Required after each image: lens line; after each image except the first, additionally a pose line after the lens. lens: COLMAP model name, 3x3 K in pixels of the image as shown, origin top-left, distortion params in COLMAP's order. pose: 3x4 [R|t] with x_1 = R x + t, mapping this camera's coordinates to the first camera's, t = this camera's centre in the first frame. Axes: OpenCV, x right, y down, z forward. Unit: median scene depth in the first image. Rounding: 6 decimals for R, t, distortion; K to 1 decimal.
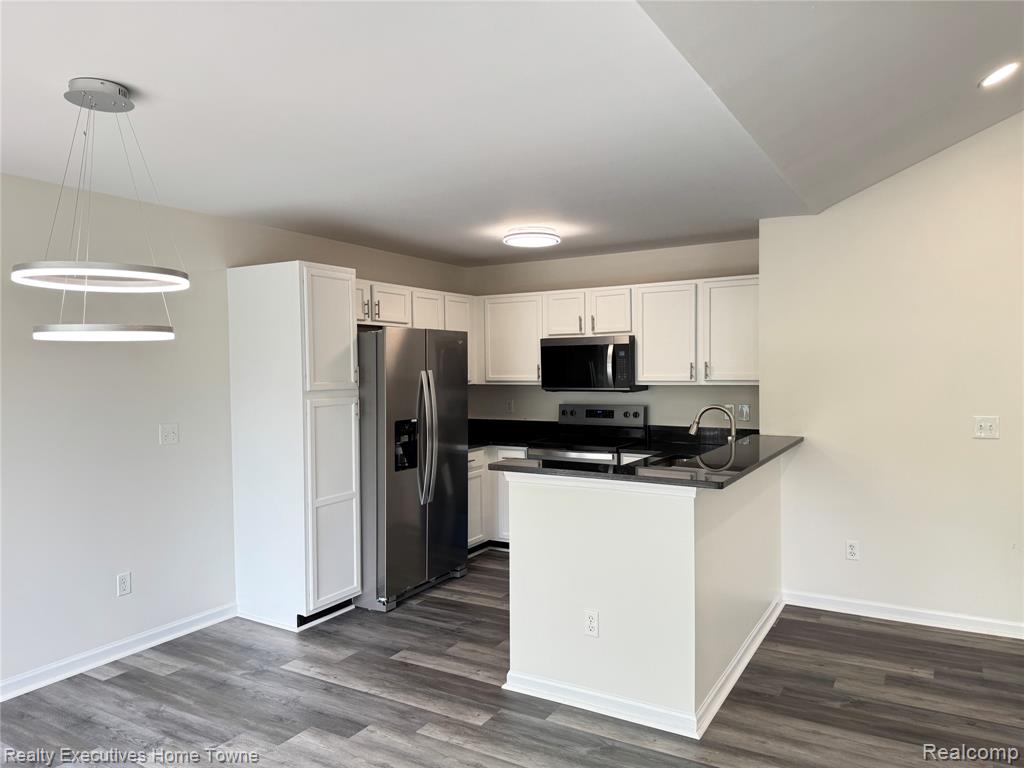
lens RADIAL K [[720.2, 0, 512.0], [0, 720.2, 384.0], [0, 0, 1]] dist [-0.002308, -0.002403]
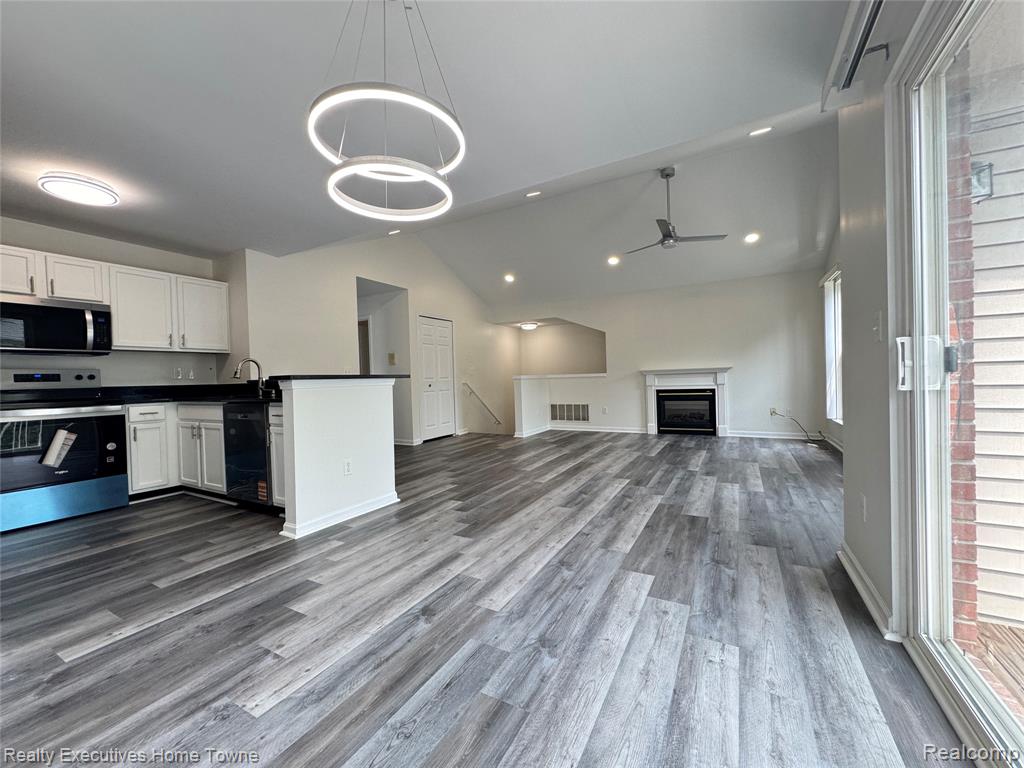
lens RADIAL K [[407.5, 0, 512.0], [0, 407.5, 384.0], [0, 0, 1]] dist [-0.001969, -0.000088]
pose [[-0.022644, 0.001017, 0.999743, -0.528454], [0.057961, 0.998319, 0.000297, 0.100783], [-0.998062, 0.057953, -0.022665, 0.391671]]
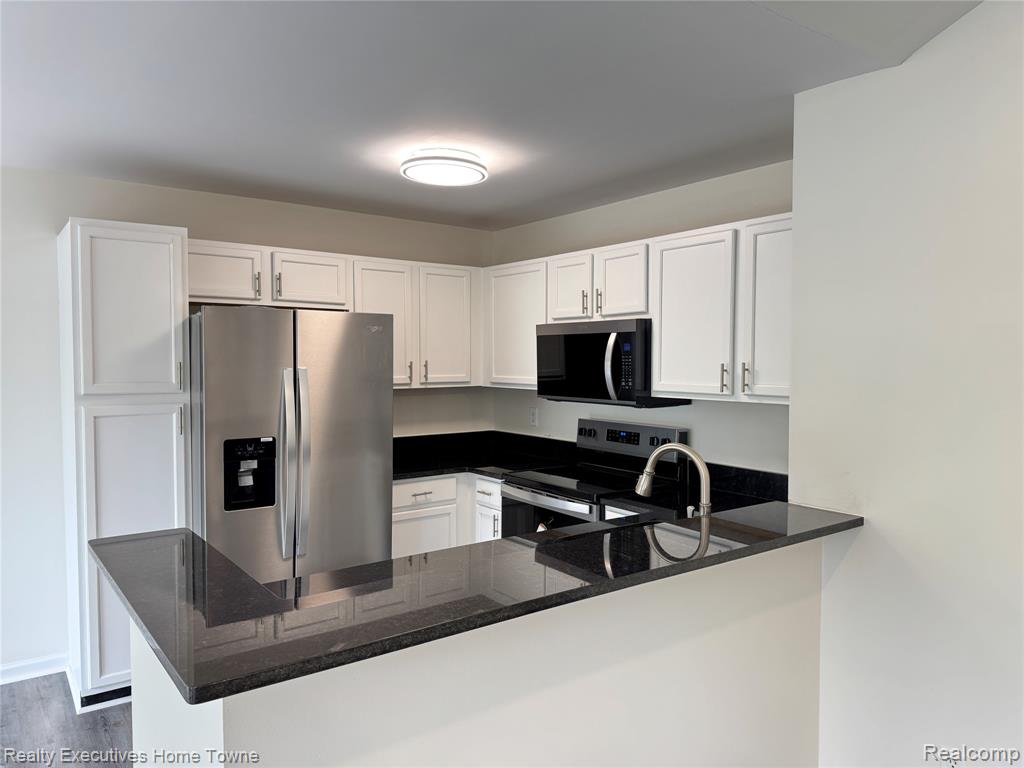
lens RADIAL K [[711.8, 0, 540.7], [0, 711.8, 383.3], [0, 0, 1]] dist [-0.031779, -0.001760]
pose [[0.929841, 0.028178, -0.366880, 0.330035], [-0.023389, 0.999573, 0.017494, -0.020508], [0.367217, -0.007685, 0.930104, 0.406384]]
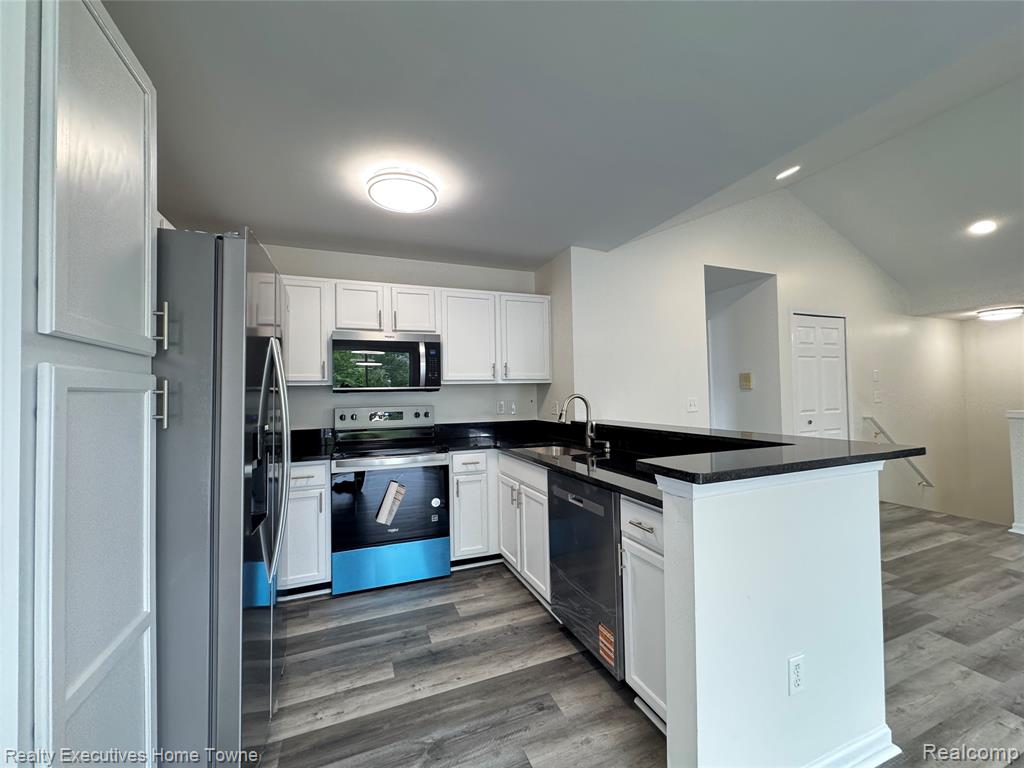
lens RADIAL K [[407.5, 0, 512.0], [0, 407.5, 384.0], [0, 0, 1]] dist [-0.001969, -0.000088]
pose [[0.609212, 0.021441, 0.792717, -0.239435], [0.031983, 0.998157, -0.051576, 0.036402], [-0.792362, 0.056774, 0.607404, 0.599403]]
